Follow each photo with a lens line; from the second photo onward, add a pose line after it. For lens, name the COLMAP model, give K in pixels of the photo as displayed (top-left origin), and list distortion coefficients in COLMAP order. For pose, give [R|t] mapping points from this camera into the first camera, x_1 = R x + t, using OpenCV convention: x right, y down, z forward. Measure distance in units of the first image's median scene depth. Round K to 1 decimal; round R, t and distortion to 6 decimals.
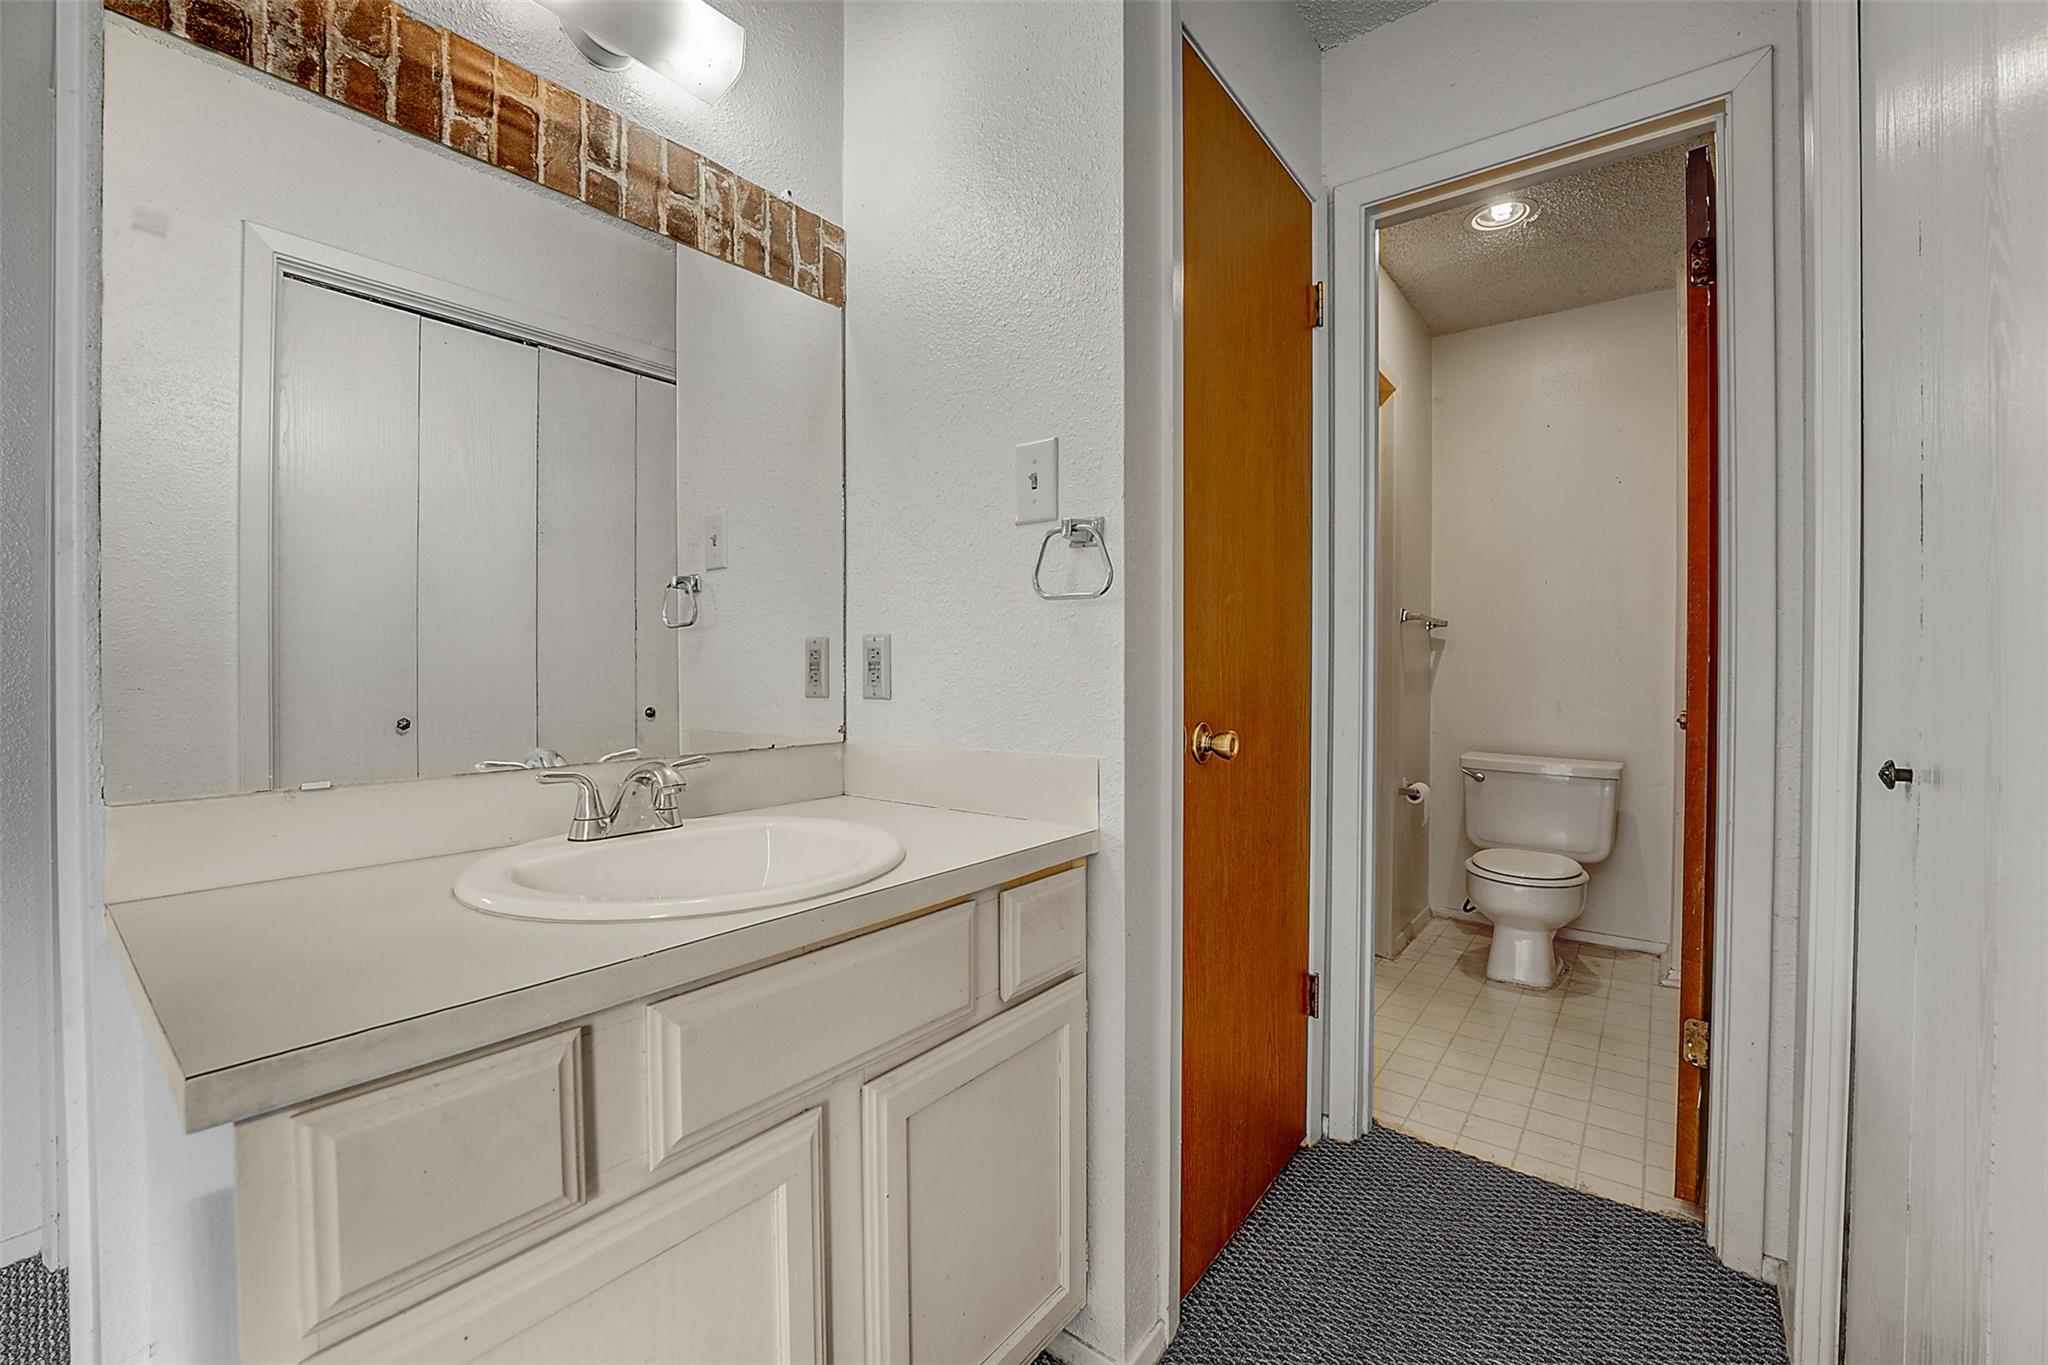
lens RADIAL K [[821.2, 0, 1024.5], [0, 821.2, 676.7], [0, 0, 1]] dist [-0.017575, 0.000500]
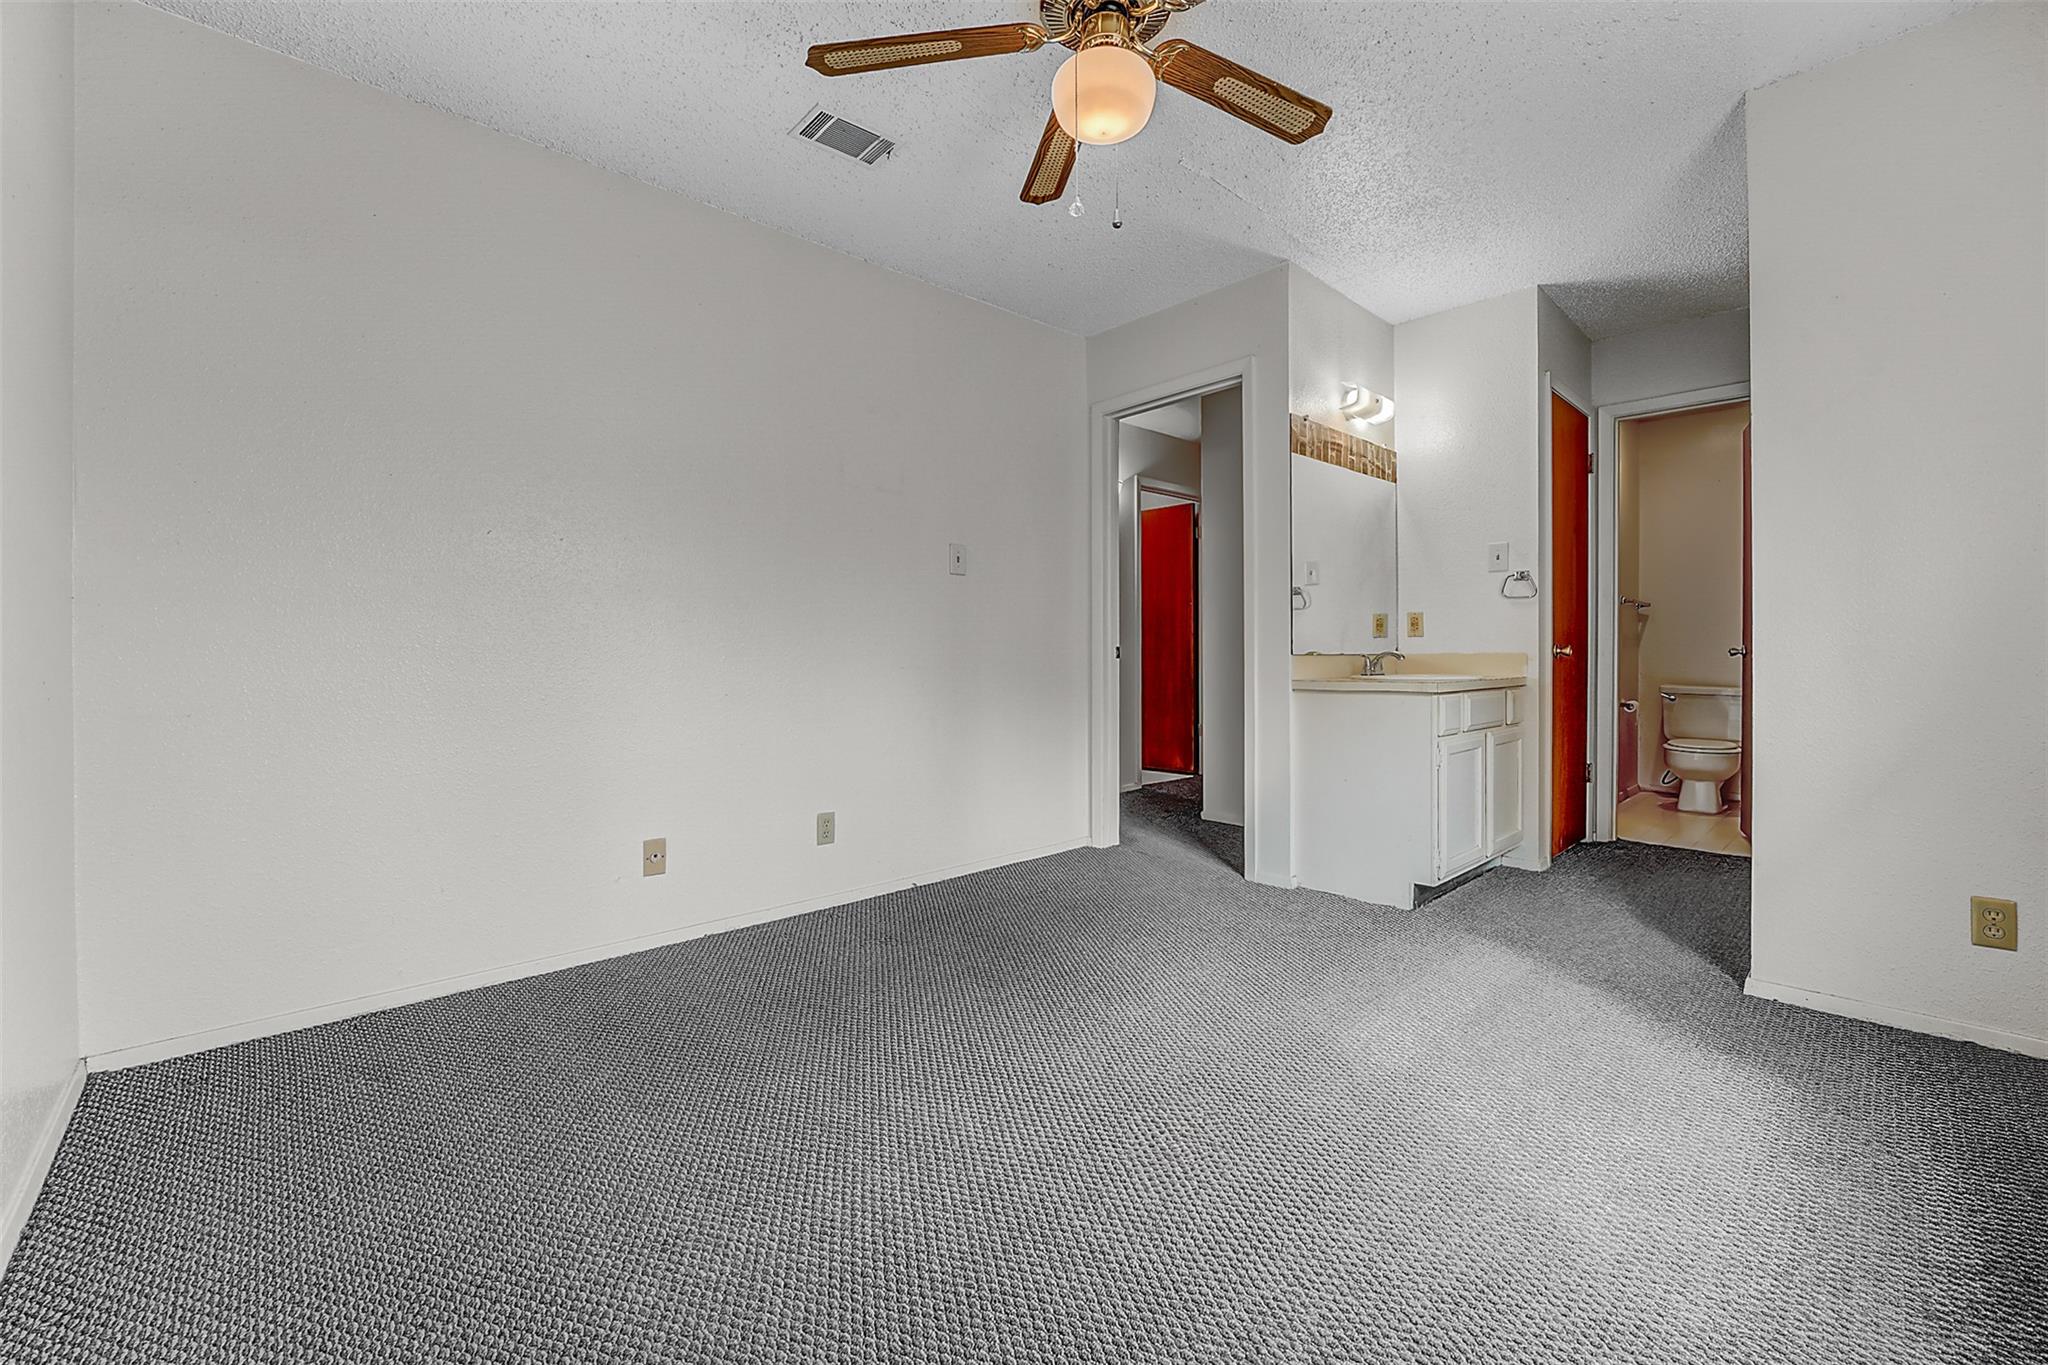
lens RADIAL K [[821.2, 0, 1033.3], [0, 821.2, 643.3], [0, 0, 1]] dist [-0.017575, 0.000500]
pose [[0.987796, 0.000398, -0.155754, -1.043409], [-0.003165, 0.999842, -0.017519, 0.103900], [0.155722, 0.017798, 0.987641, -1.858391]]
